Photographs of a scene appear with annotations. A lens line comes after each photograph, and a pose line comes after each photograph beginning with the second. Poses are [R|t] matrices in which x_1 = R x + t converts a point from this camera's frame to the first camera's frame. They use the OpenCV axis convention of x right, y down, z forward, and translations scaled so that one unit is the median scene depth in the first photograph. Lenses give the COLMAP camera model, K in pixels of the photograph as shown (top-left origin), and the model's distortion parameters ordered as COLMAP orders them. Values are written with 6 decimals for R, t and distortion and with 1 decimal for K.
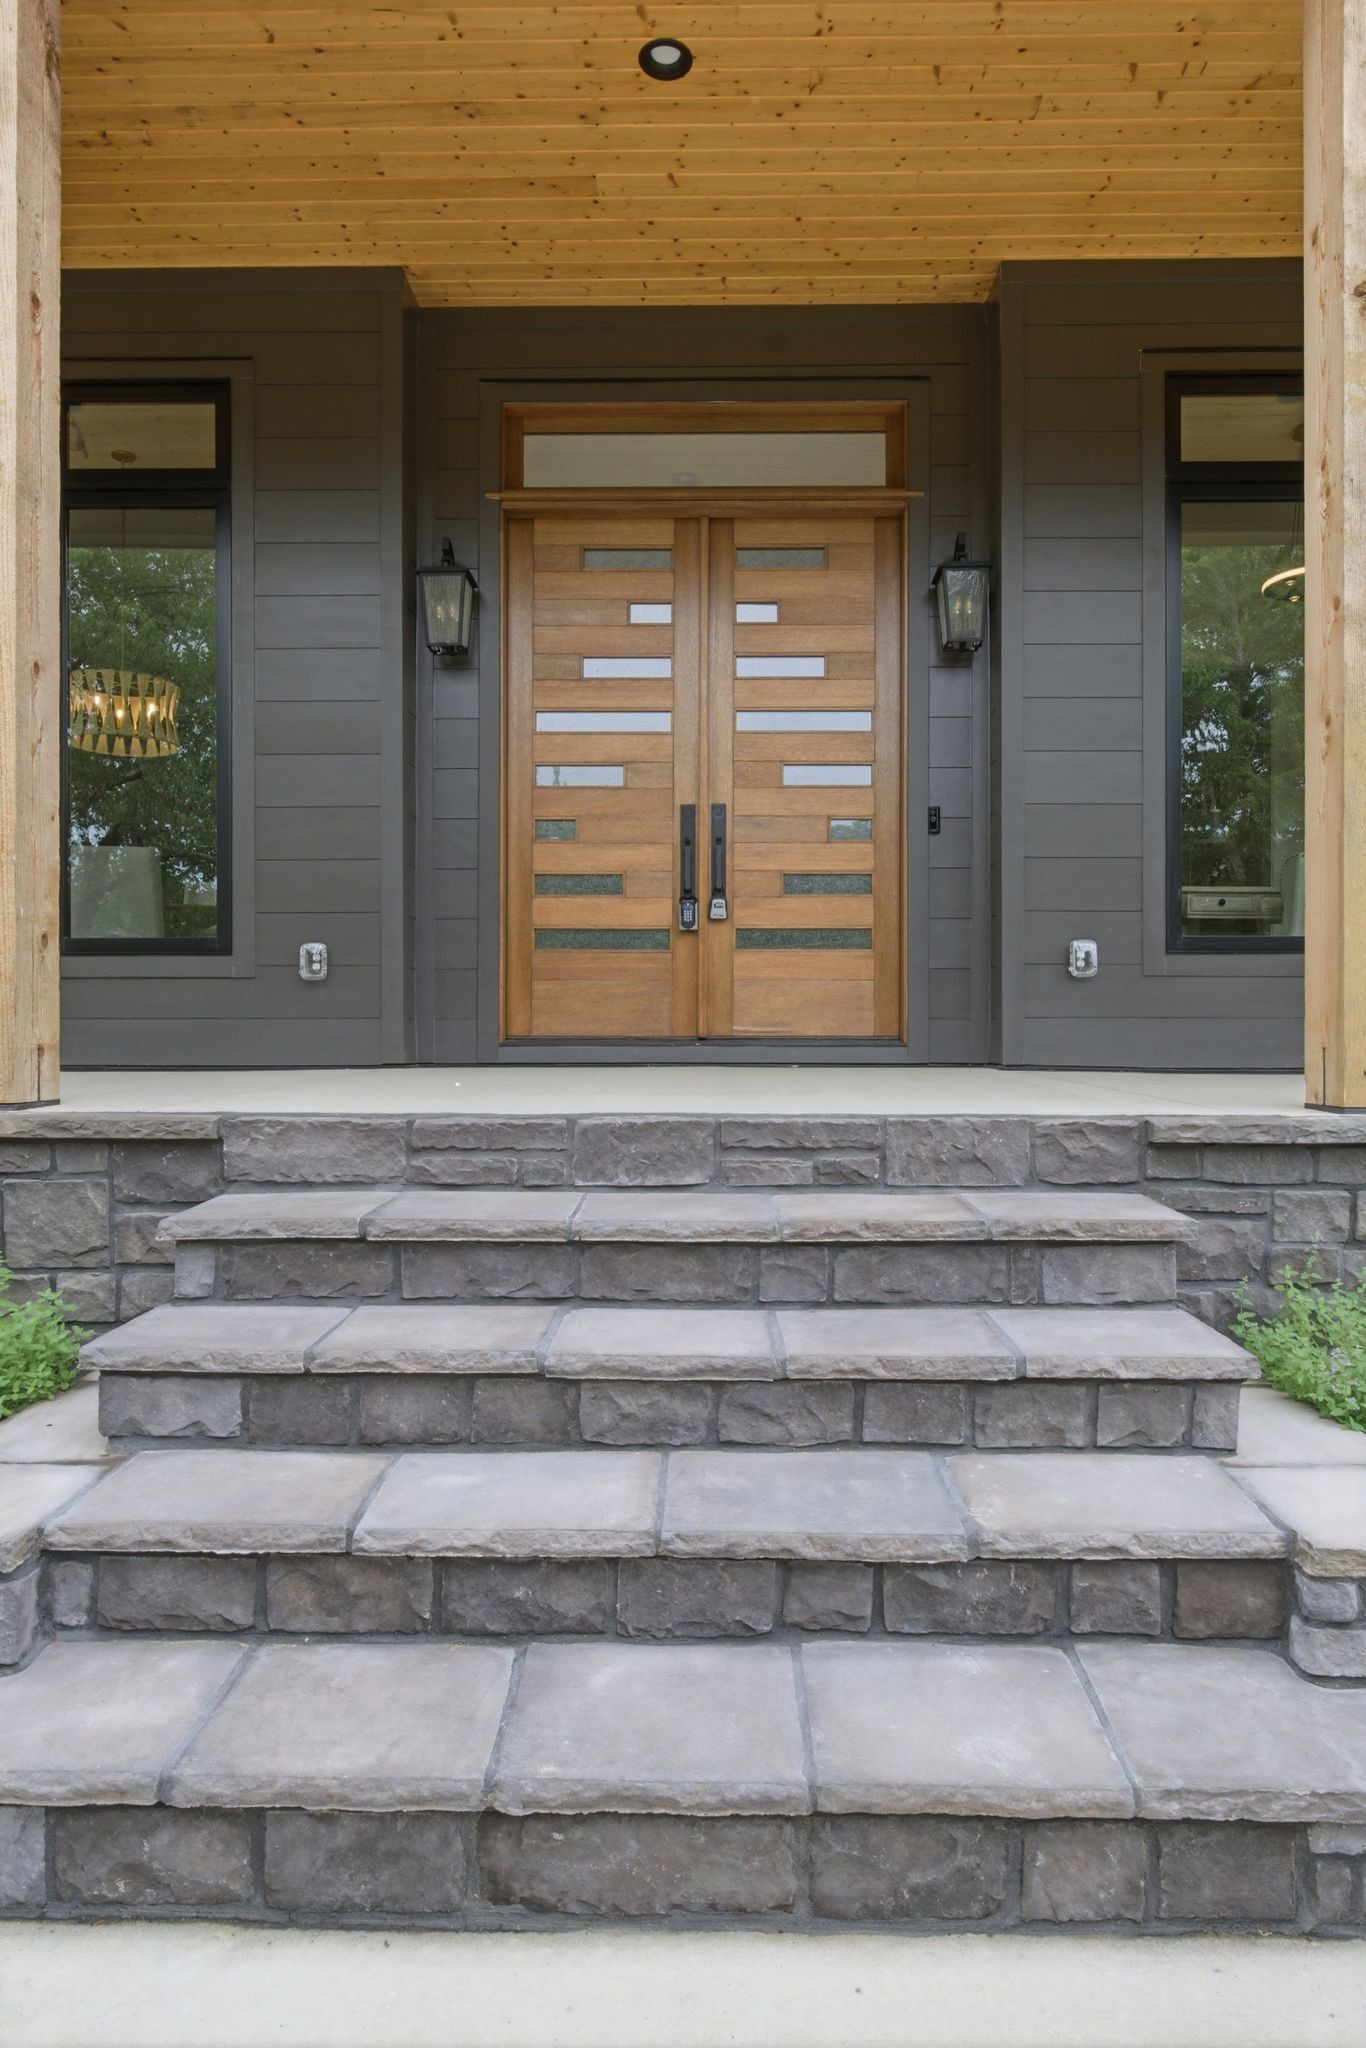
lens RADIAL K [[1201.4, 0, 683.0], [0, 1201.4, 1024.0], [0, 0, 1]] dist [-0.004476, 0.001337]
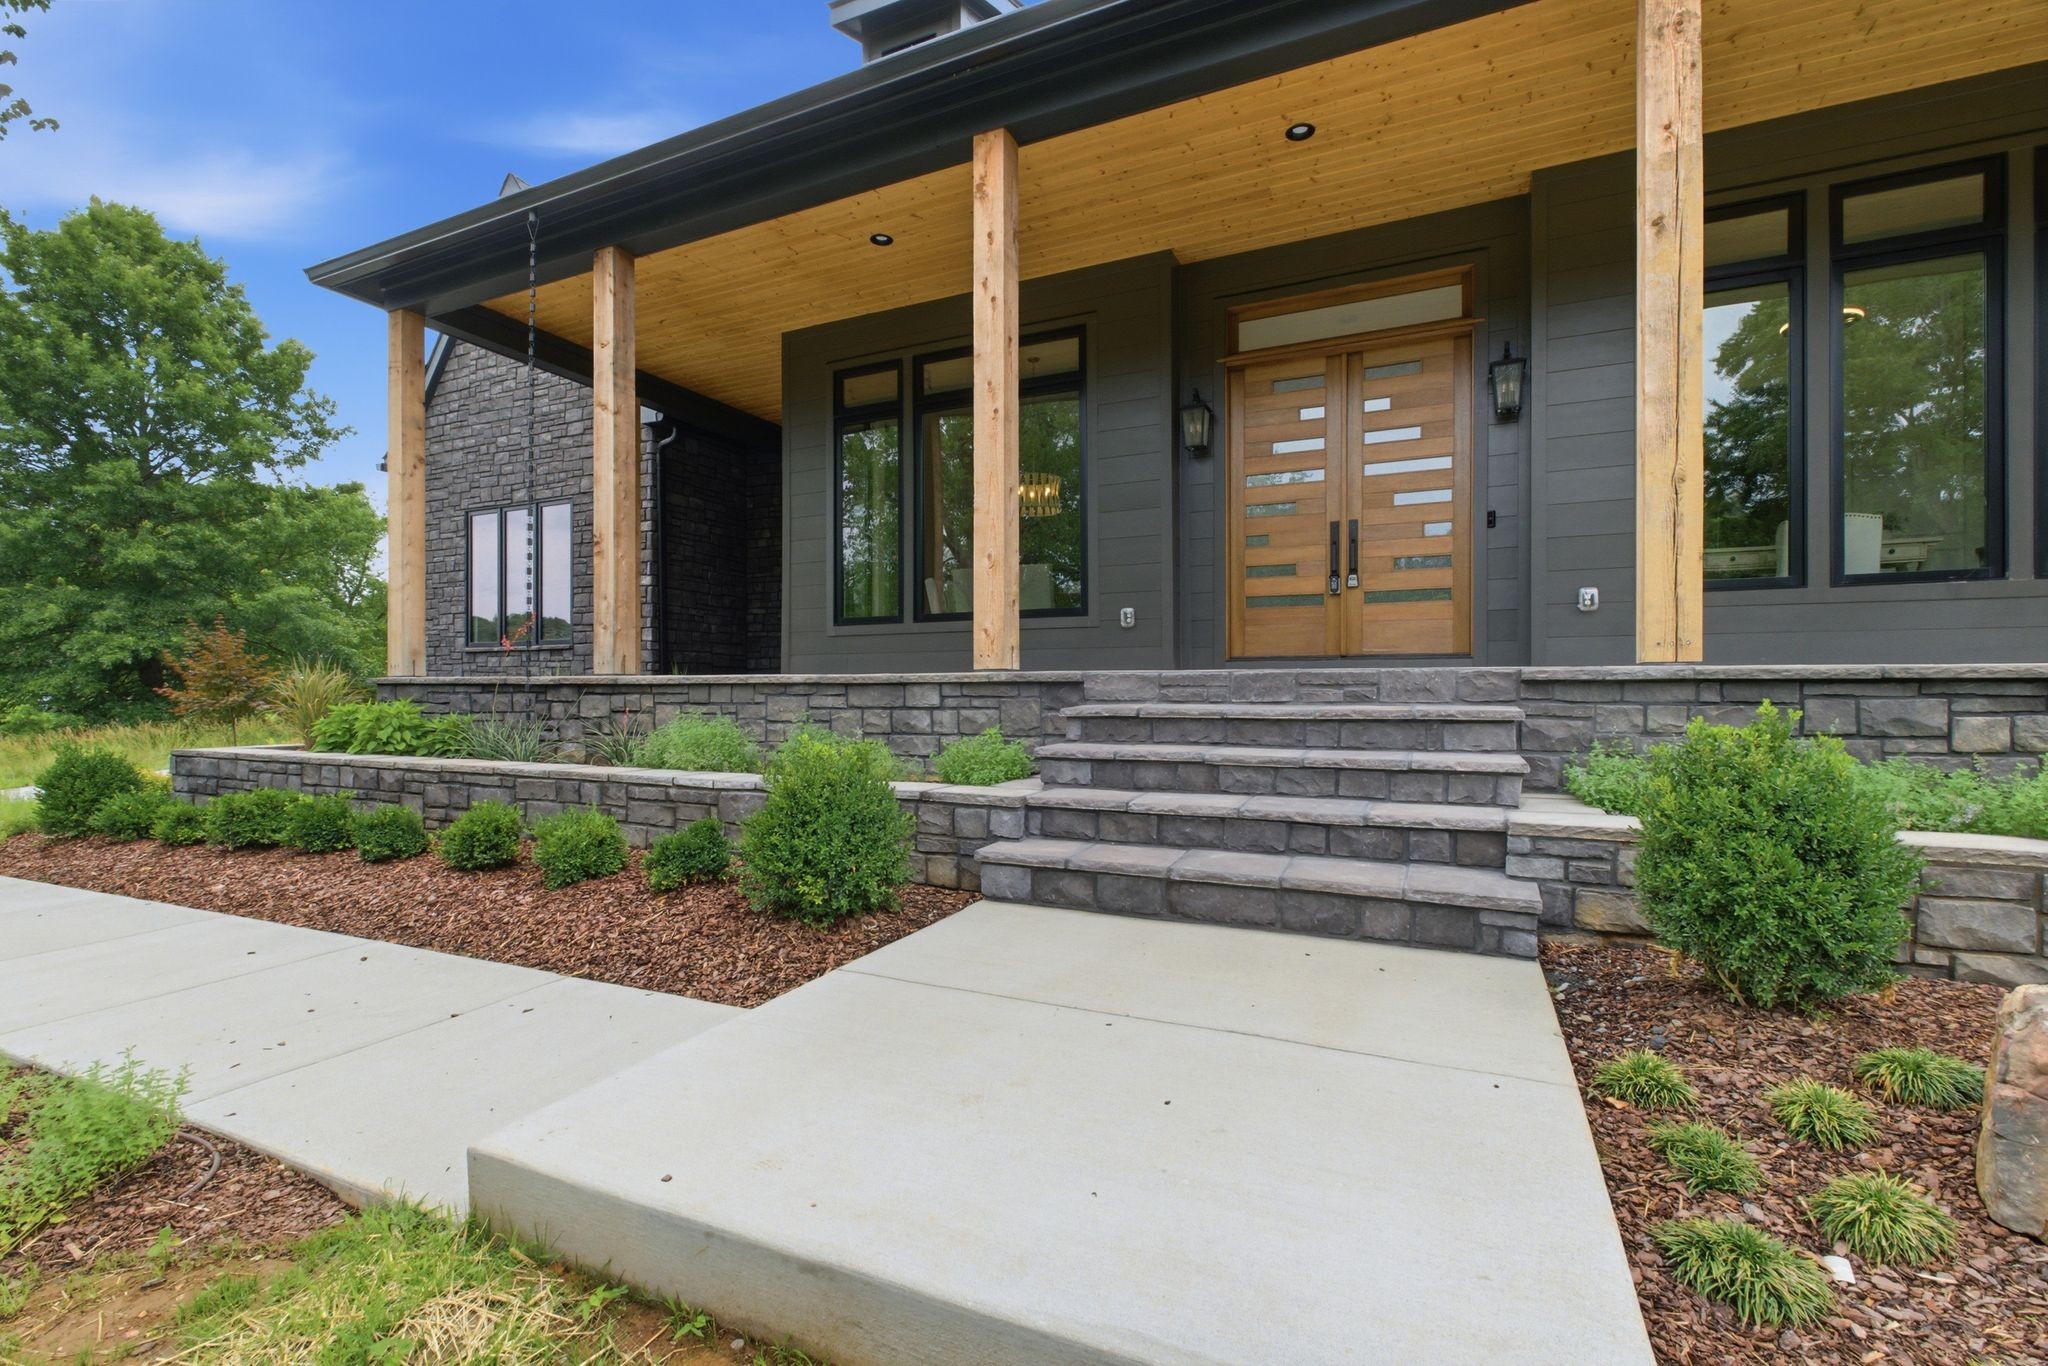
lens RADIAL K [[909.5, 0, 1032.9], [0, 909.5, 689.3], [0, 0, 1]] dist [-0.001589, -0.000472]
pose [[0.912648, -0.002861, -0.408737, 0.179857], [0.002374, 0.999996, -0.001700, 0.077062], [0.408740, 0.000581, 0.912651, -0.472658]]
